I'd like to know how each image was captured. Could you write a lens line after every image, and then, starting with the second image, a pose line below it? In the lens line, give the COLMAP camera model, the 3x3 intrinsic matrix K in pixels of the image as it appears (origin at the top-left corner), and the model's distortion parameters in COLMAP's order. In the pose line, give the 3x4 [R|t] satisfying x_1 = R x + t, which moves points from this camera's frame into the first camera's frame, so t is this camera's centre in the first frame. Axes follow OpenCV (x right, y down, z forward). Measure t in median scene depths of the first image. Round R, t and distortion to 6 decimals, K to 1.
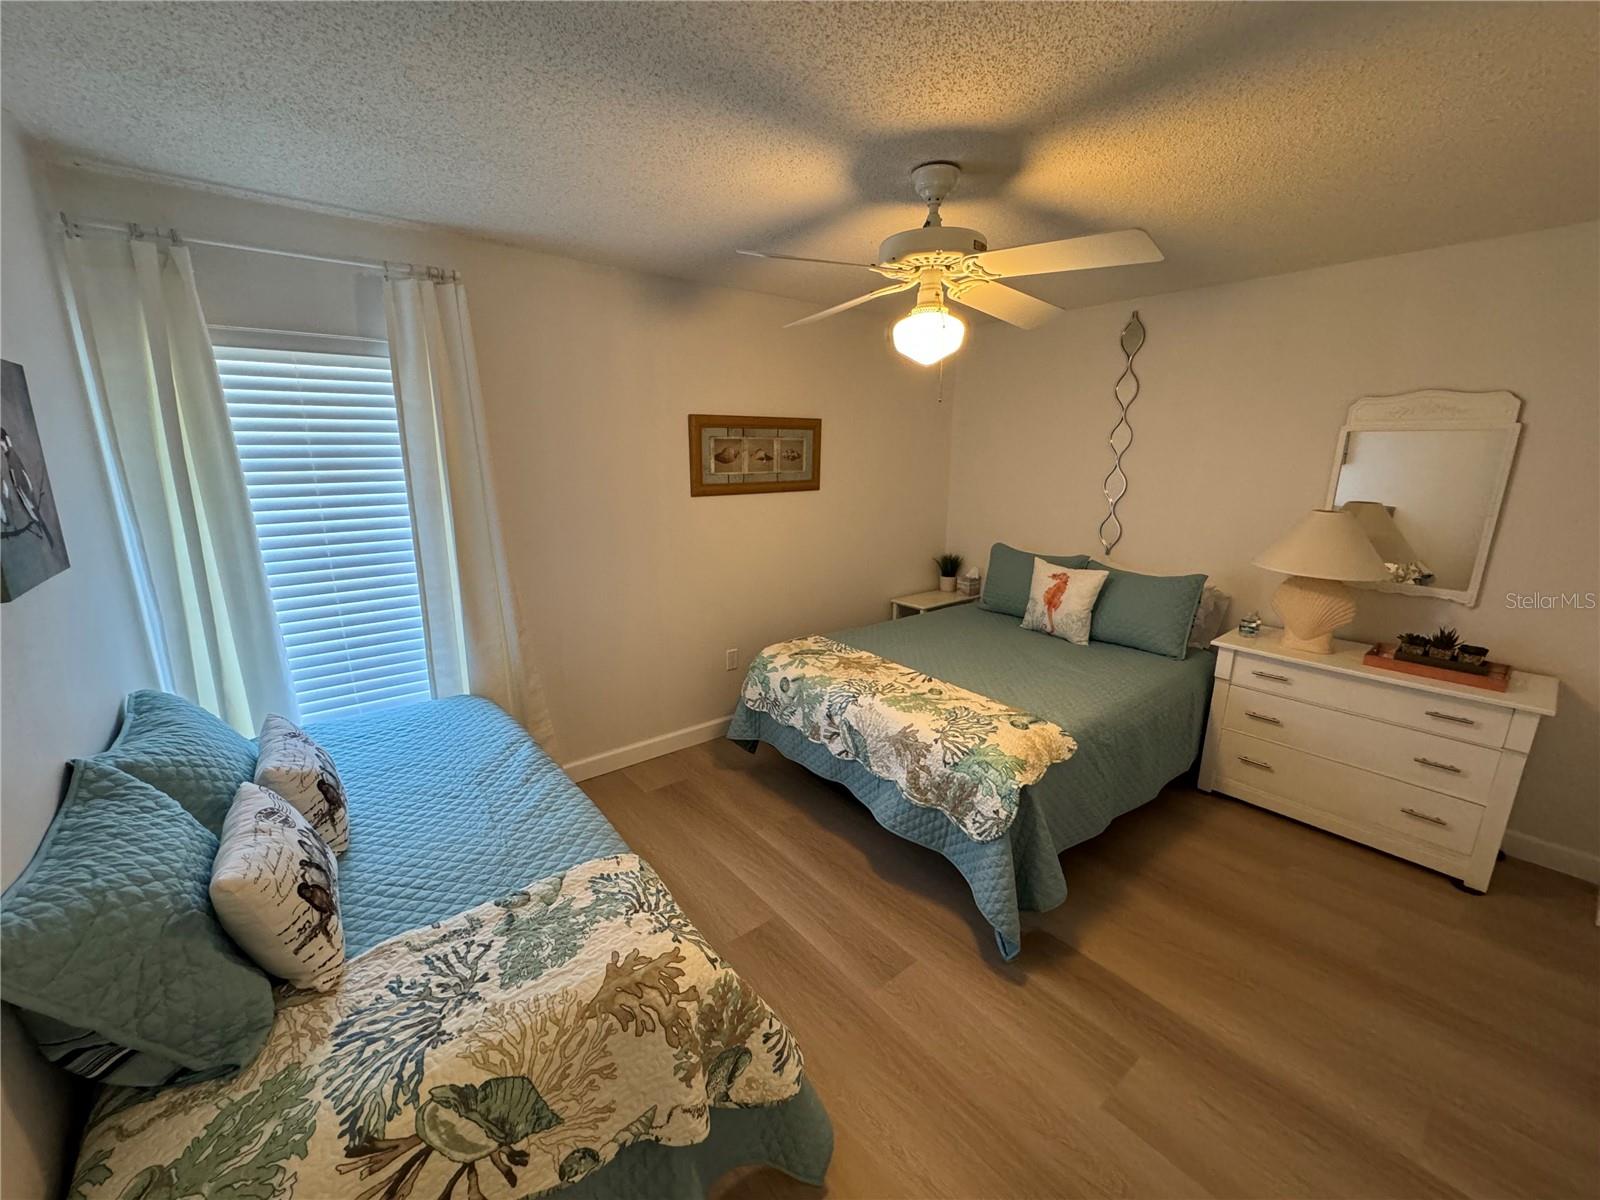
lens RADIAL K [[638.0, 0, 799.8], [0, 638.0, 600.7], [0, 0, 1]] dist [-0.001515, 0.000514]
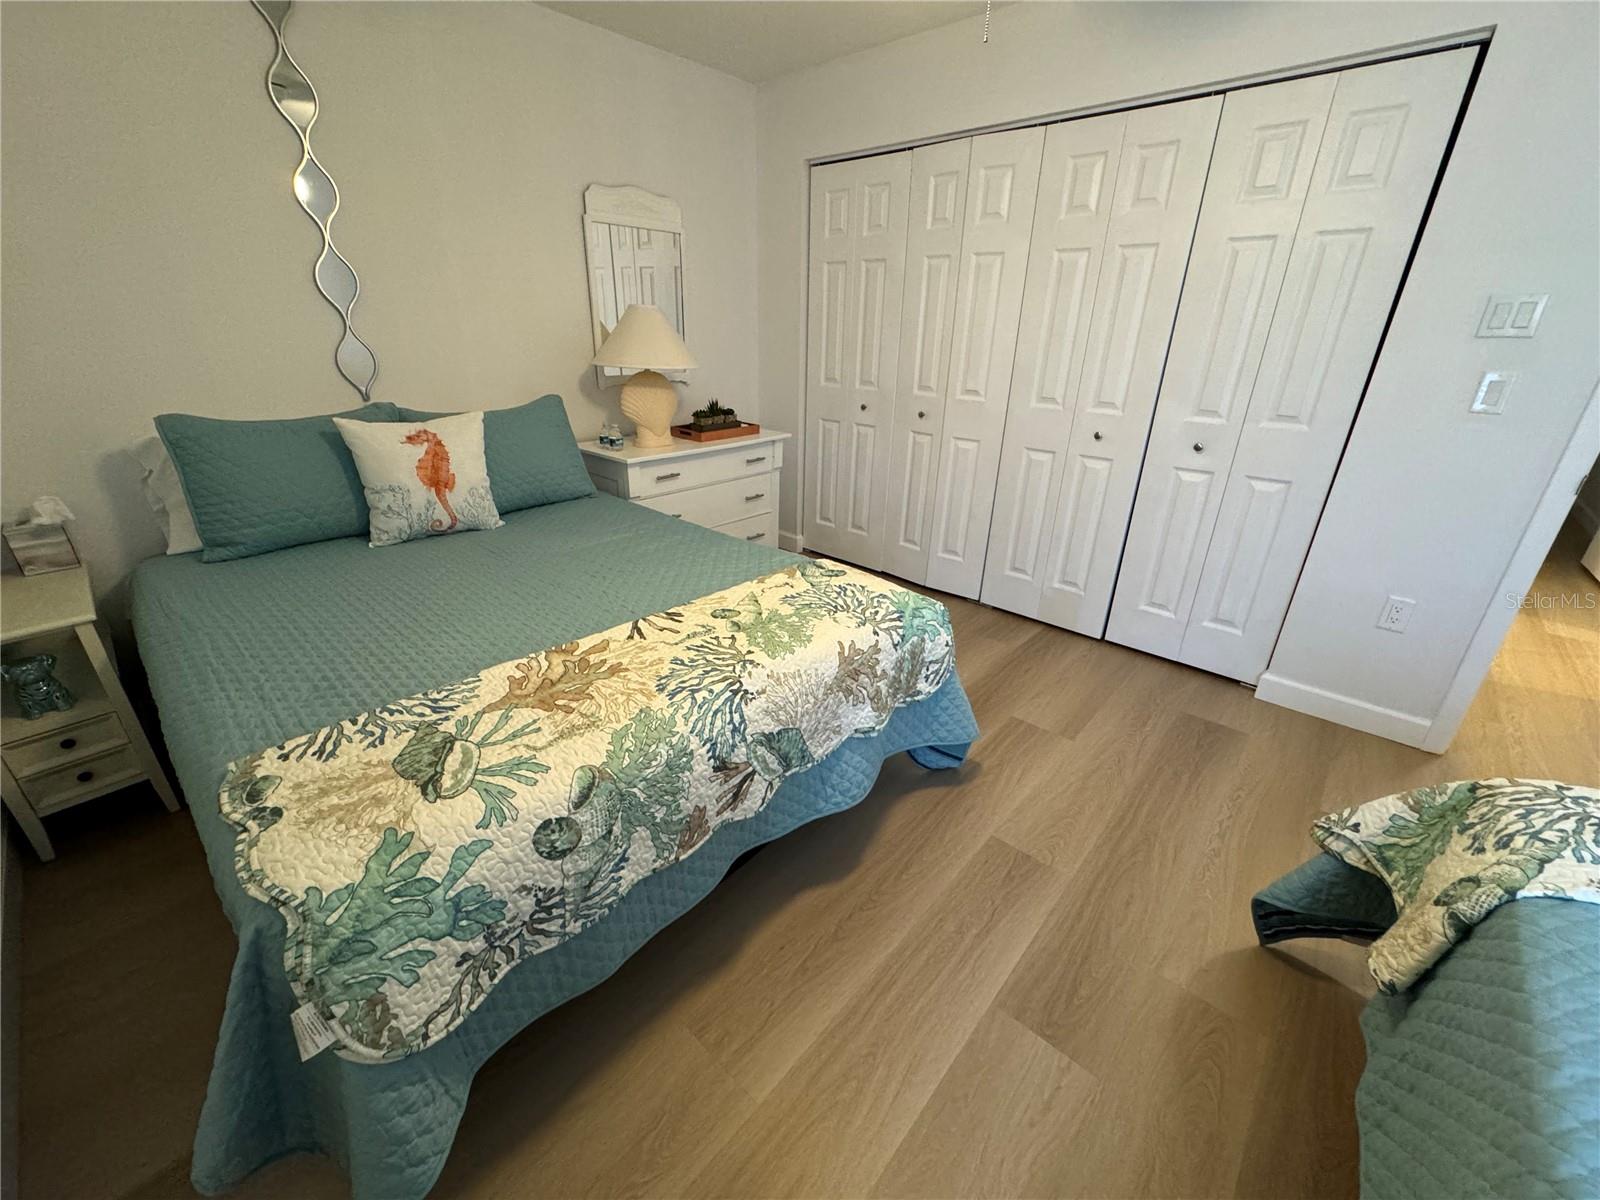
lens RADIAL K [[638.0, 0, 799.5], [0, 638.0, 595.9], [0, 0, 1]] dist [-0.001515, 0.000514]
pose [[-0.154169, -0.398425, 0.904151, -0.313178], [0.213210, 0.880117, 0.424189, -0.104933], [-0.964766, 0.258171, -0.050738, 0.887130]]
